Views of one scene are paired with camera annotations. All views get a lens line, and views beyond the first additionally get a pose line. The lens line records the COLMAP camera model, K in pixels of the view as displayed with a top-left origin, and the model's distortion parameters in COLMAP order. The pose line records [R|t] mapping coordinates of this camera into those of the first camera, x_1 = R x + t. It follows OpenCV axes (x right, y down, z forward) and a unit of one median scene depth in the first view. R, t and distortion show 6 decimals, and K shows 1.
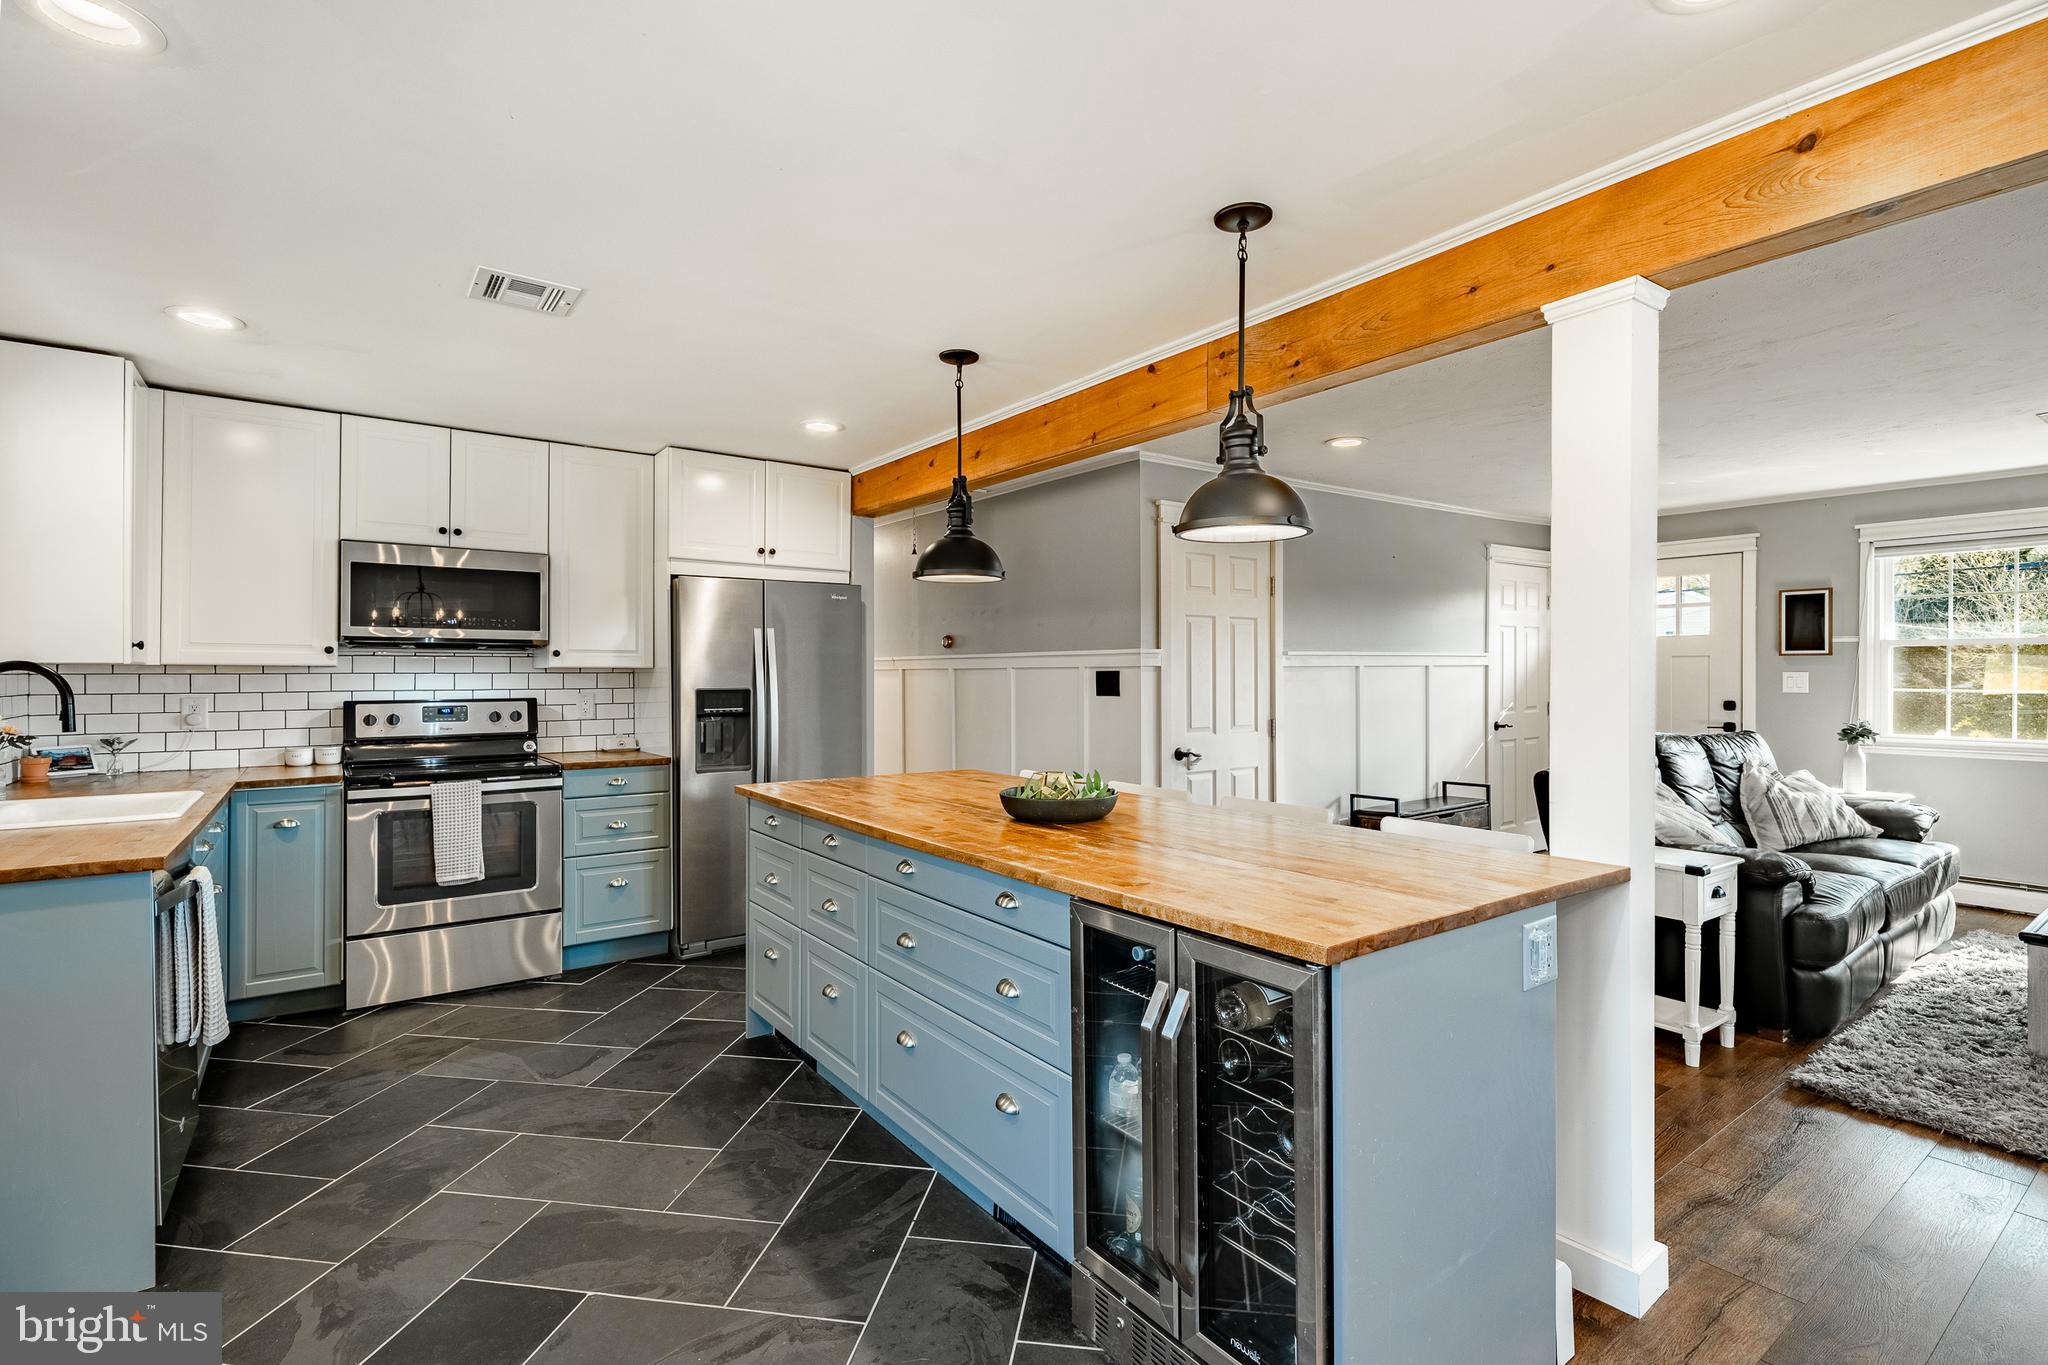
lens RADIAL K [[982.1, 0, 1018.2], [0, 982.1, 661.8], [0, 0, 1]] dist [-0.002019, 0.004202]
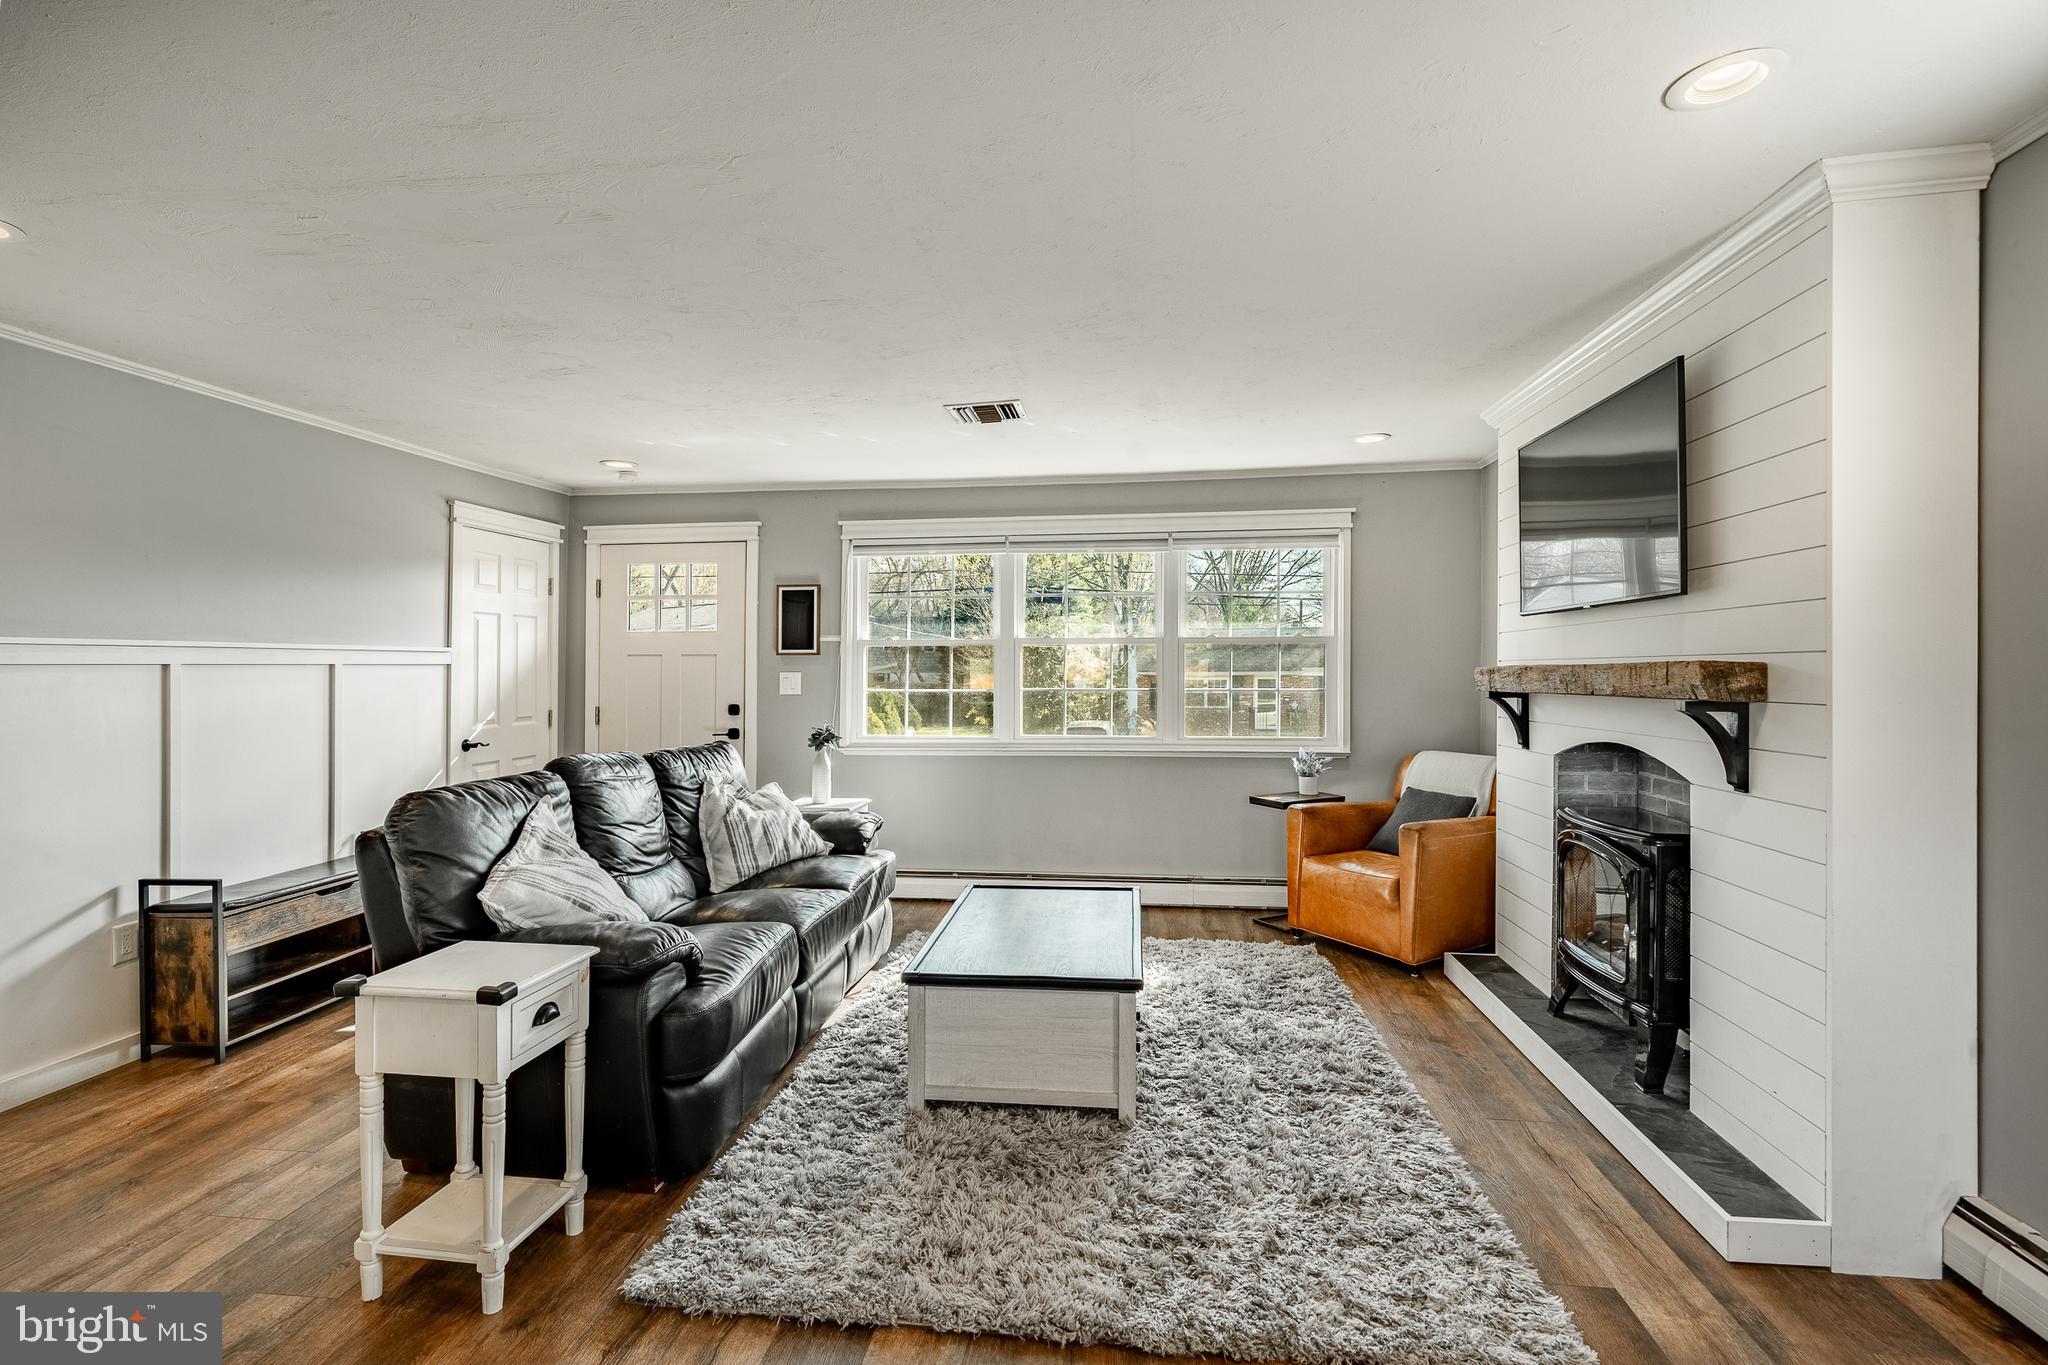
lens RADIAL K [[982.1, 0, 1046.2], [0, 982.1, 661.3], [0, 0, 1]] dist [-0.002019, 0.004202]
pose [[0.672612, 0.005408, 0.739976, 0.352446], [-0.003910, 0.999985, -0.003754, 0.003032], [-0.739985, -0.000369, 0.672623, 0.249892]]
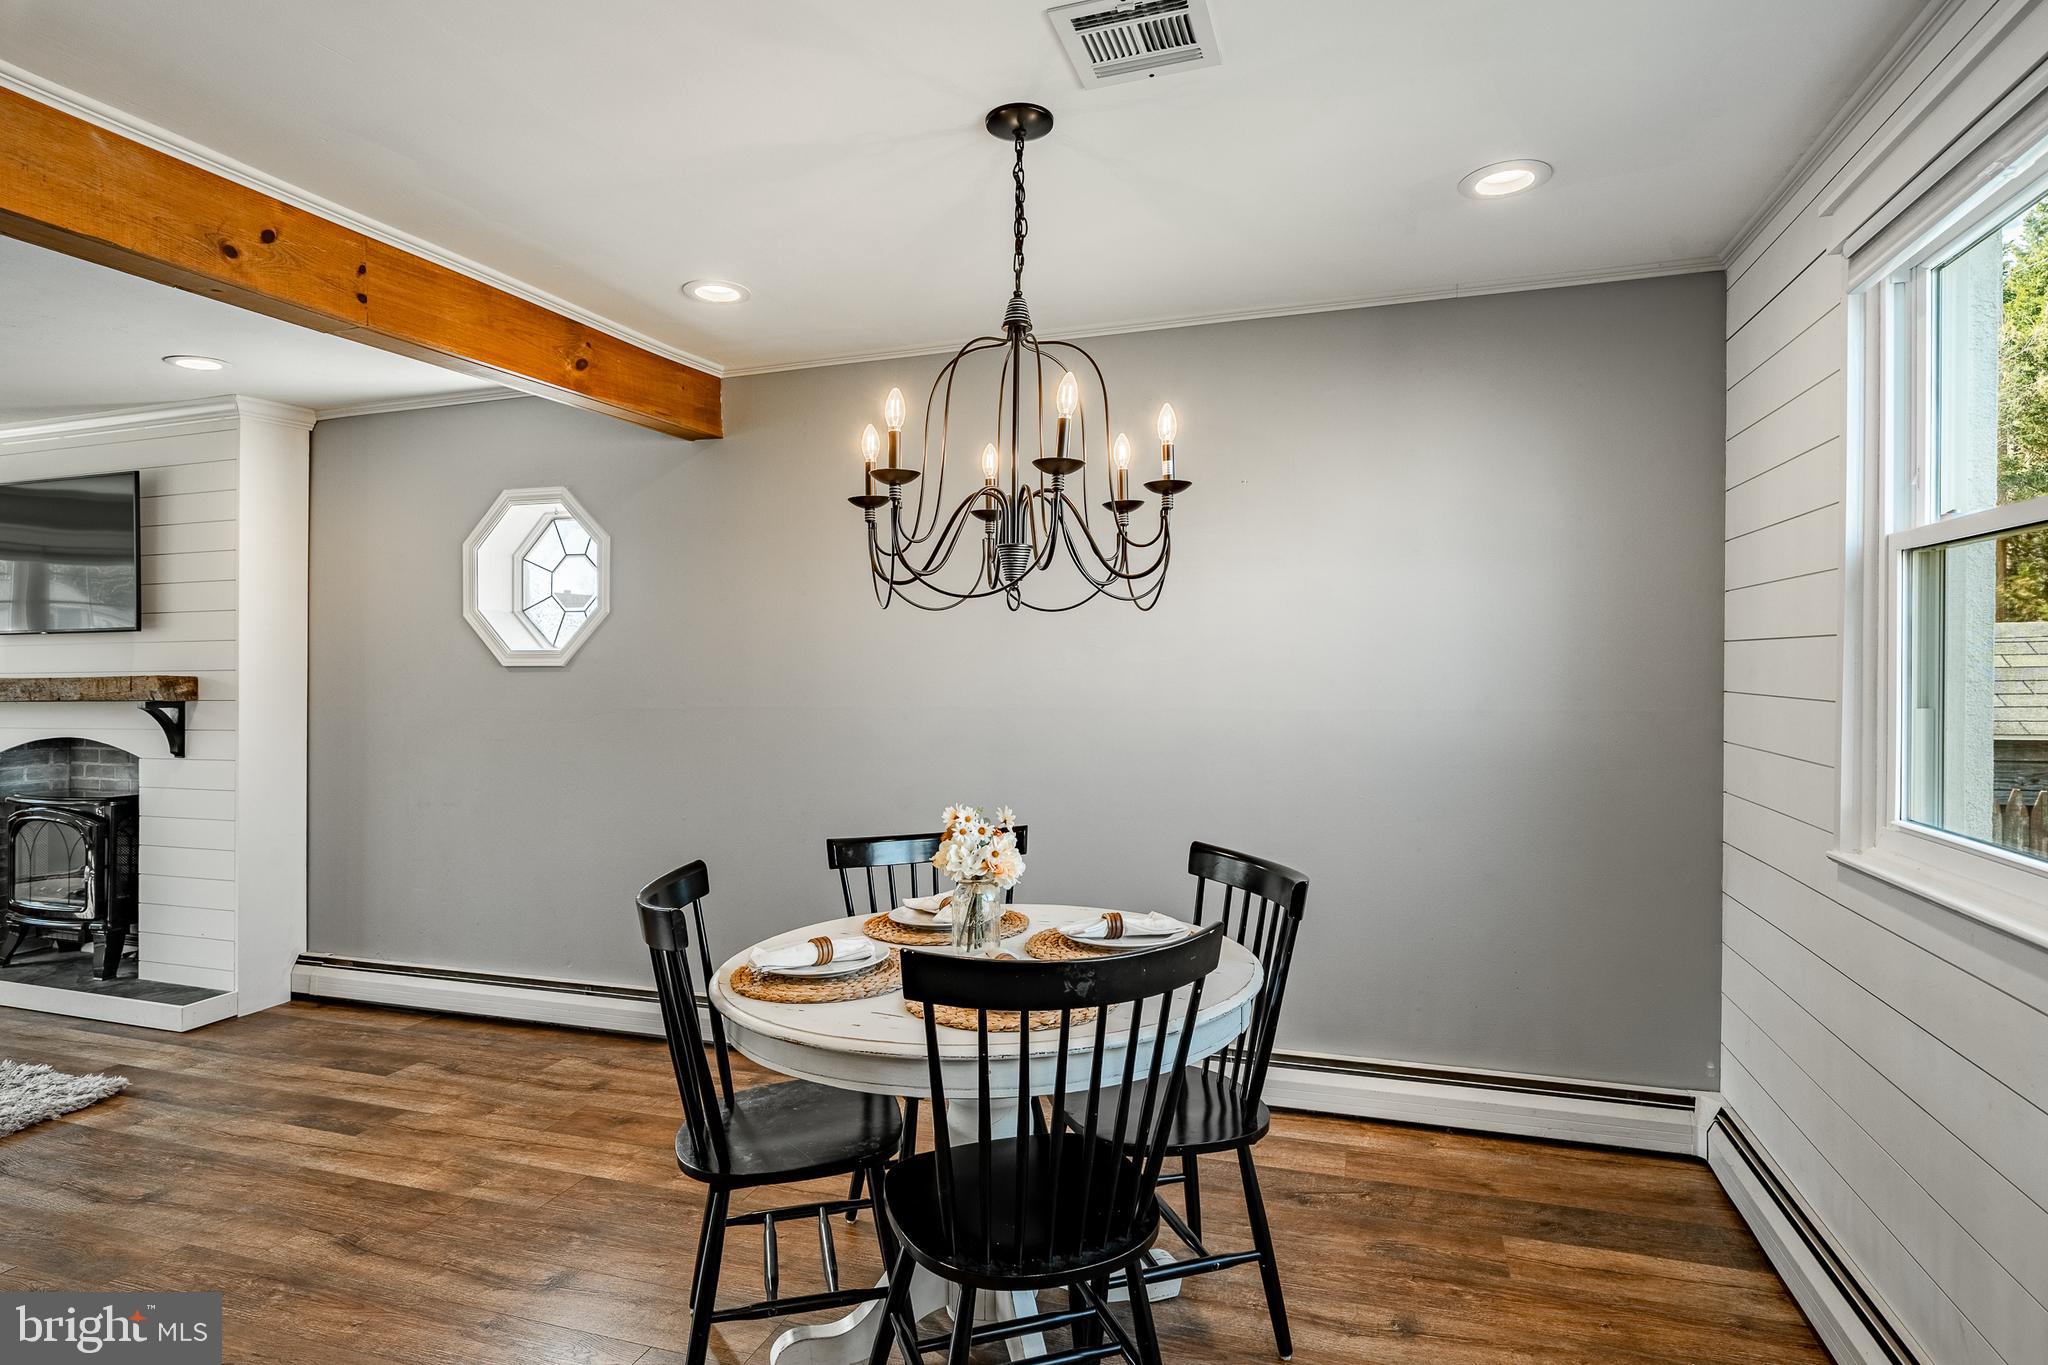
lens RADIAL K [[1074.0, 0, 1021.1], [0, 1074.0, 675.3], [0, 0, 1]] dist [0.001893, -0.003752]
pose [[-0.594555, 0.004299, 0.804043, -0.213397], [0.000621, 0.999988, -0.004888, 0.004213], [-0.804054, -0.002407, -0.594551, 0.299892]]
